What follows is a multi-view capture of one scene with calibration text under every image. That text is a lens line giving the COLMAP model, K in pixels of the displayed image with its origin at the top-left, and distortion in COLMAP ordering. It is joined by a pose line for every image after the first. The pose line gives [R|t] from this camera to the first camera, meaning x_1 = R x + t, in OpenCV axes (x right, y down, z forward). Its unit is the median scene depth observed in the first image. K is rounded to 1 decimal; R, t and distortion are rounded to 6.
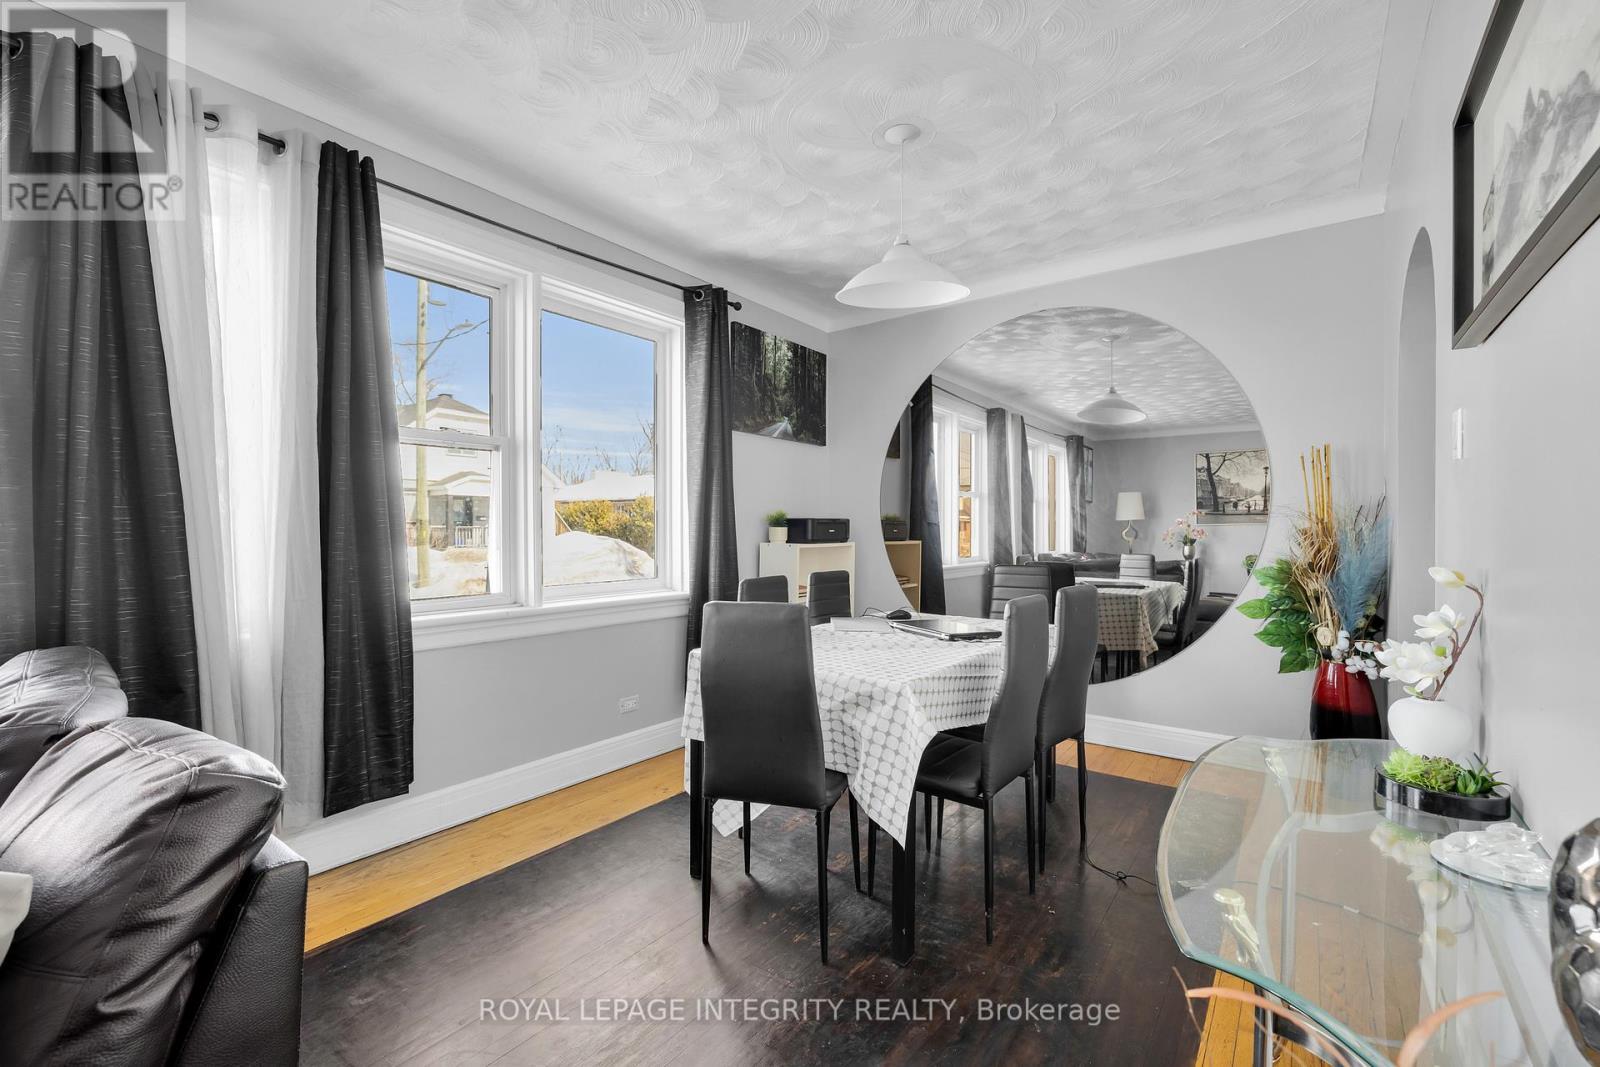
lens RADIAL K [[692.1, 0, 801.5], [0, 692.1, 536.1], [0, 0, 1]] dist [0.000254, -0.000200]
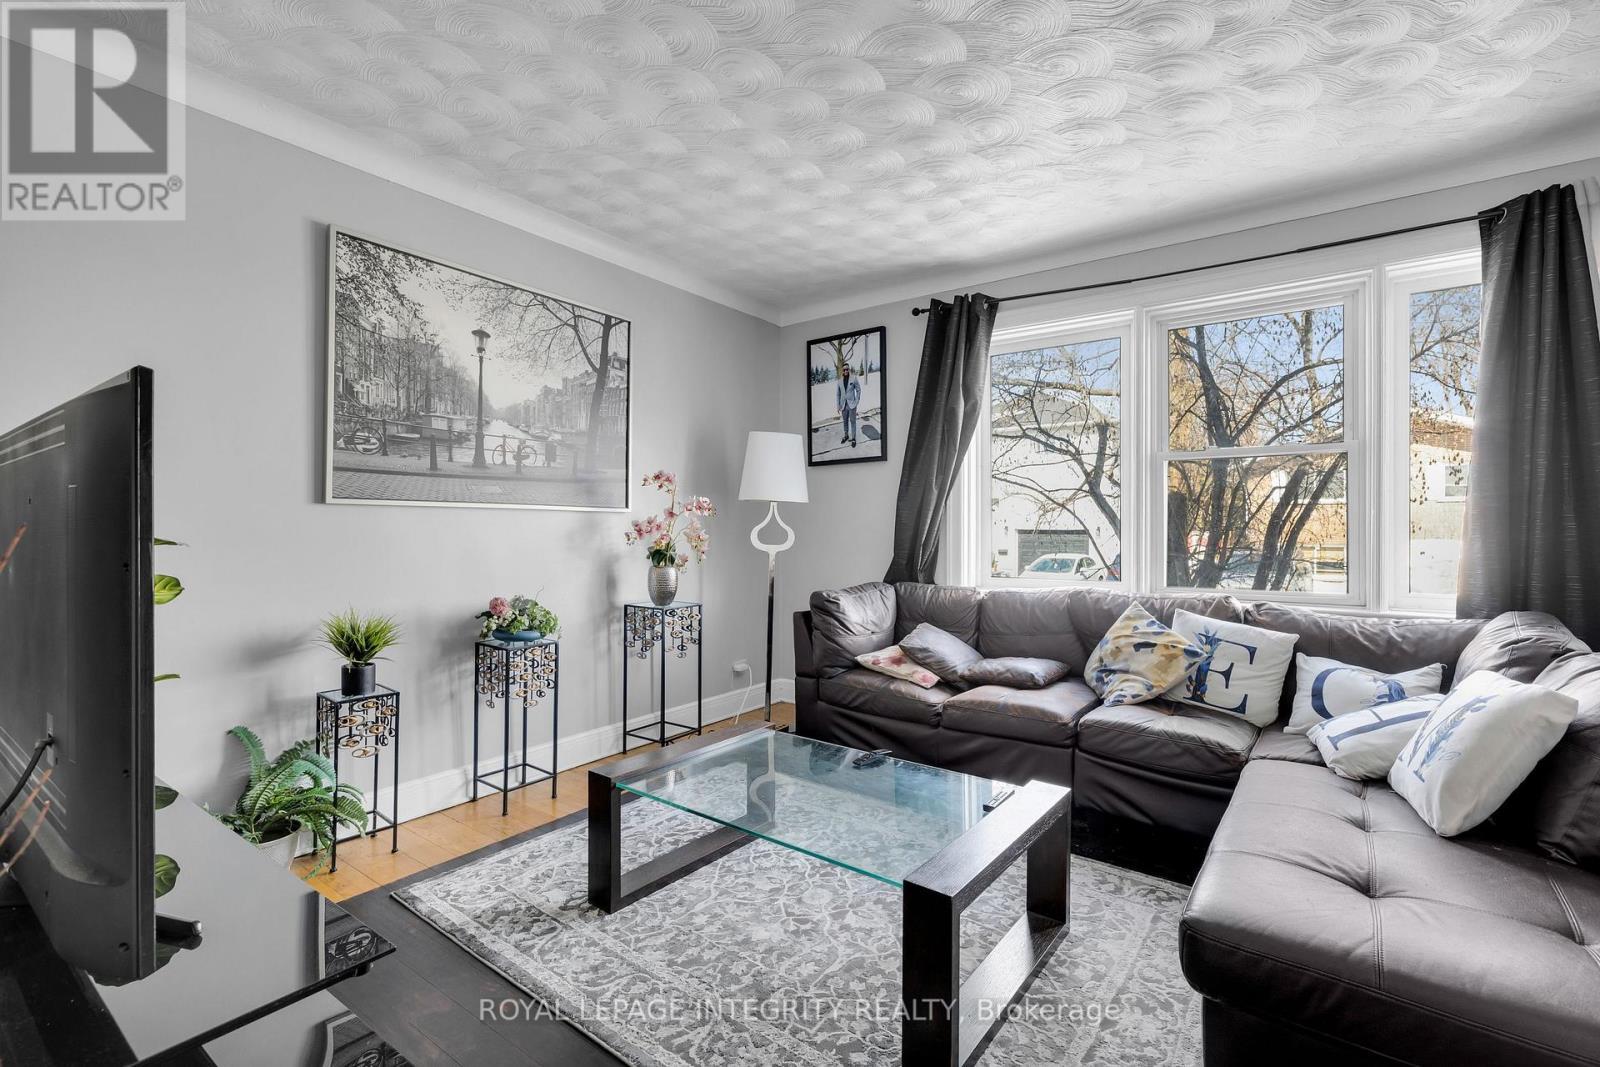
lens RADIAL K [[692.1, 0, 801.8], [0, 692.1, 532.2], [0, 0, 1]] dist [0.000254, -0.000200]
pose [[0.004984, -0.000121, -0.999988, 0.378670], [-0.002223, 0.999998, -0.000132, -0.005097], [0.999985, 0.002224, 0.004984, -0.531675]]
